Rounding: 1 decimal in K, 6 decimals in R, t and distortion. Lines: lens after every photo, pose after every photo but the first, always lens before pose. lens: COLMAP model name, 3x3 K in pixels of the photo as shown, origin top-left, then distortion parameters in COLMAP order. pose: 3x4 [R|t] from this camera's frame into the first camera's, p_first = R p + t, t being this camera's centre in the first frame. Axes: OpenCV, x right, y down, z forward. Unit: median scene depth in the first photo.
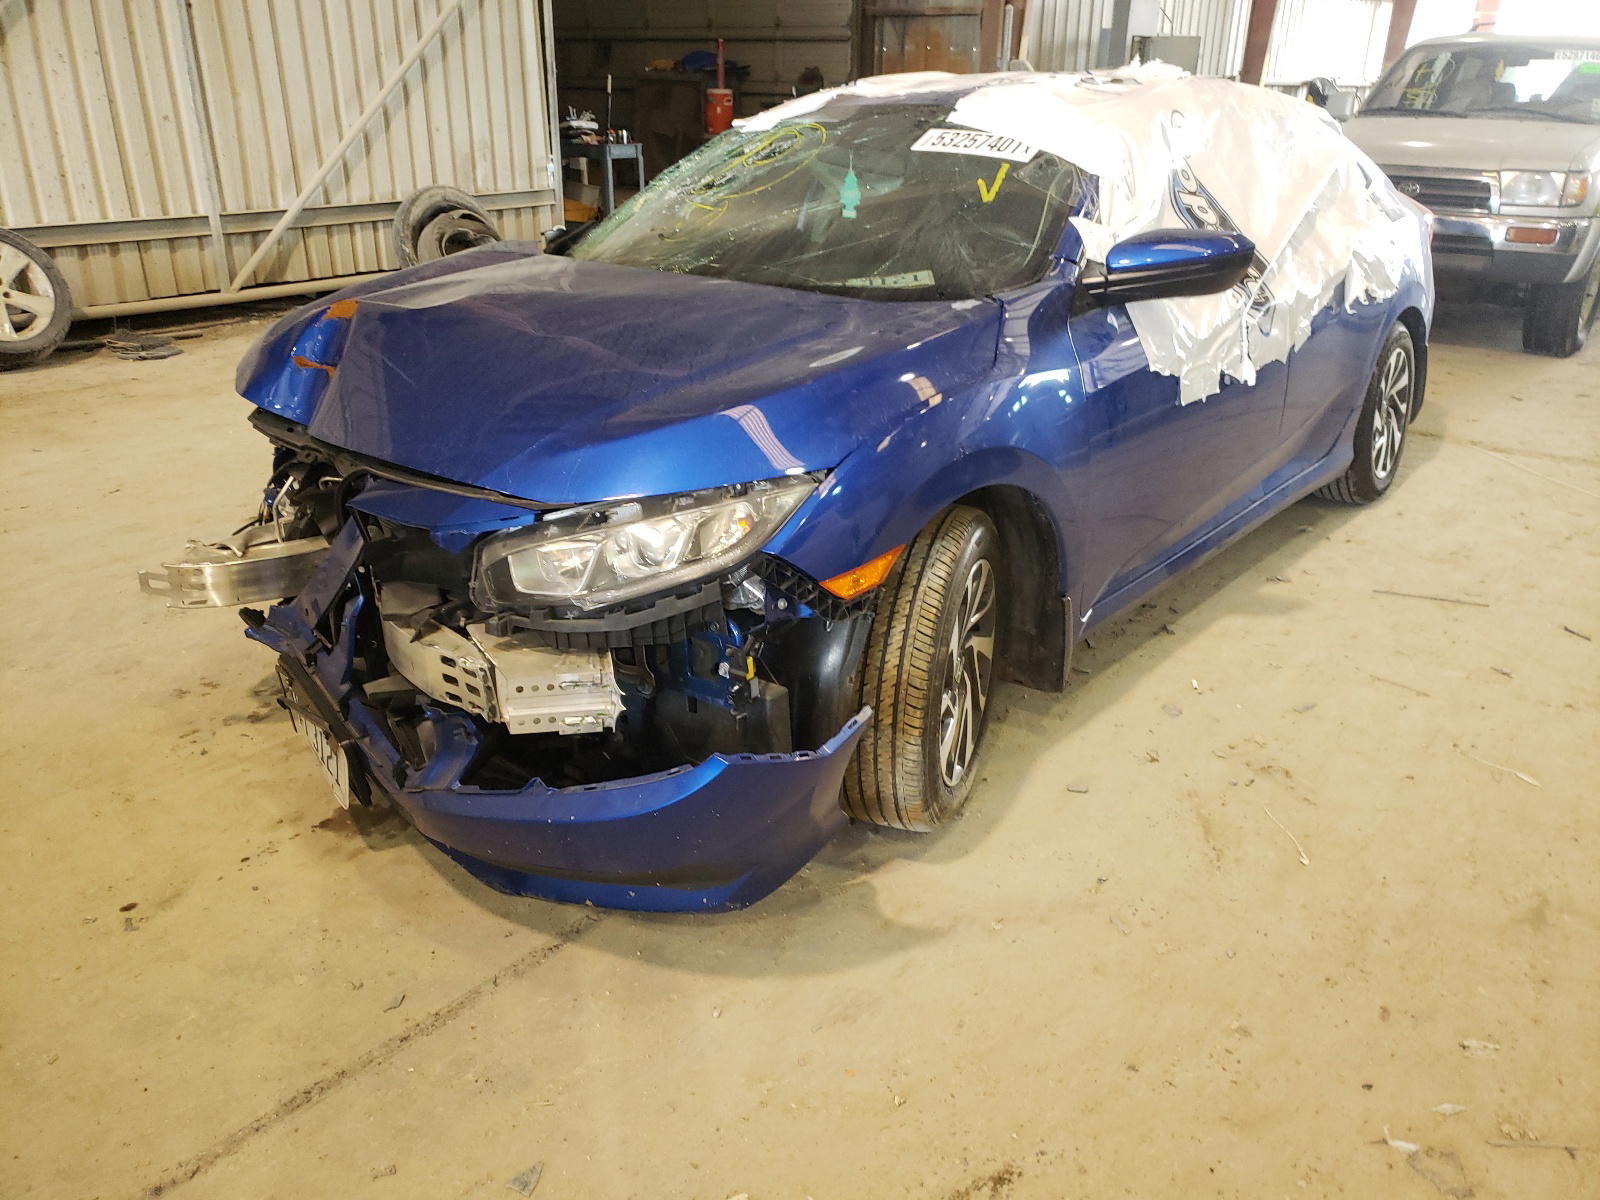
lens RADIAL K [[1274.6, 0, 818.5], [0, 1274.6, 602.7], [0, 0, 1]] dist [0.078400, -0.026420]
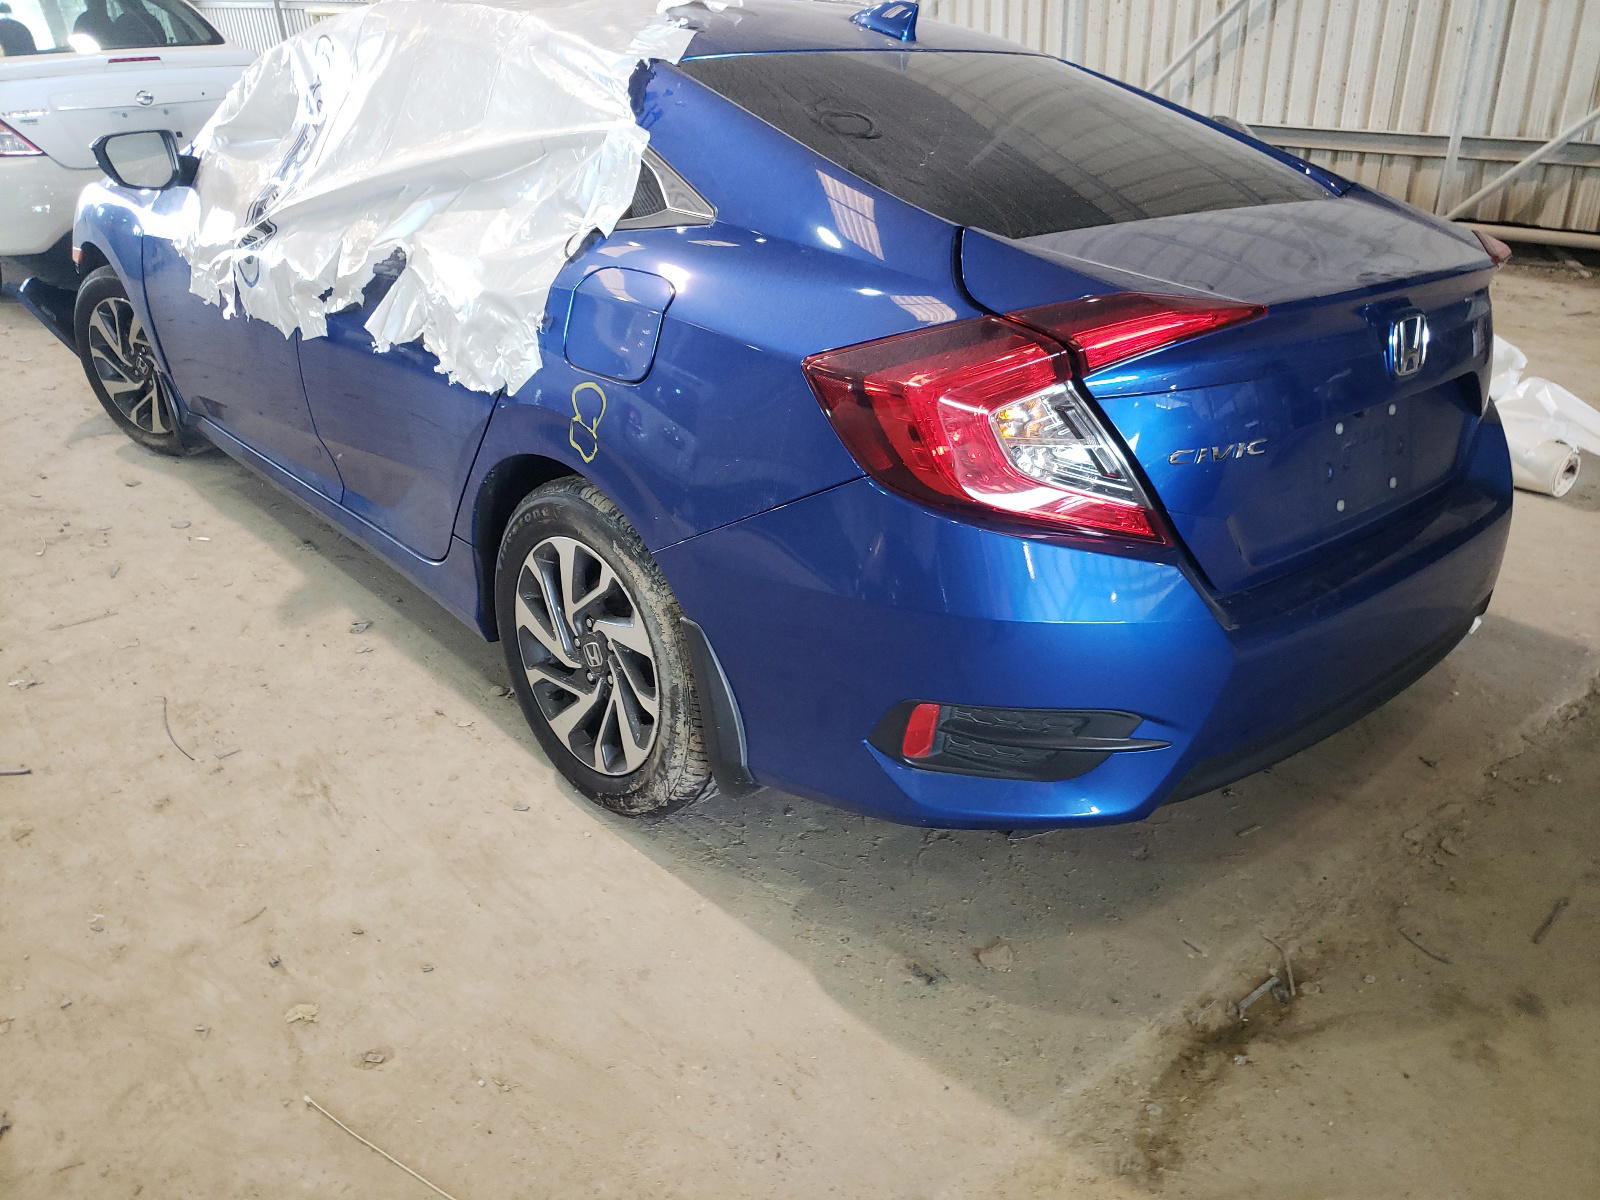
lens RADIAL K [[1274.6, 0, 818.5], [0, 1274.6, 602.7], [0, 0, 1]] dist [0.078400, -0.026420]
pose [[-0.199780, 0.418063, -0.886178, 0.595830], [-0.358253, 0.810626, 0.463185, -0.300346], [0.911999, 0.410011, -0.012174, 0.742152]]
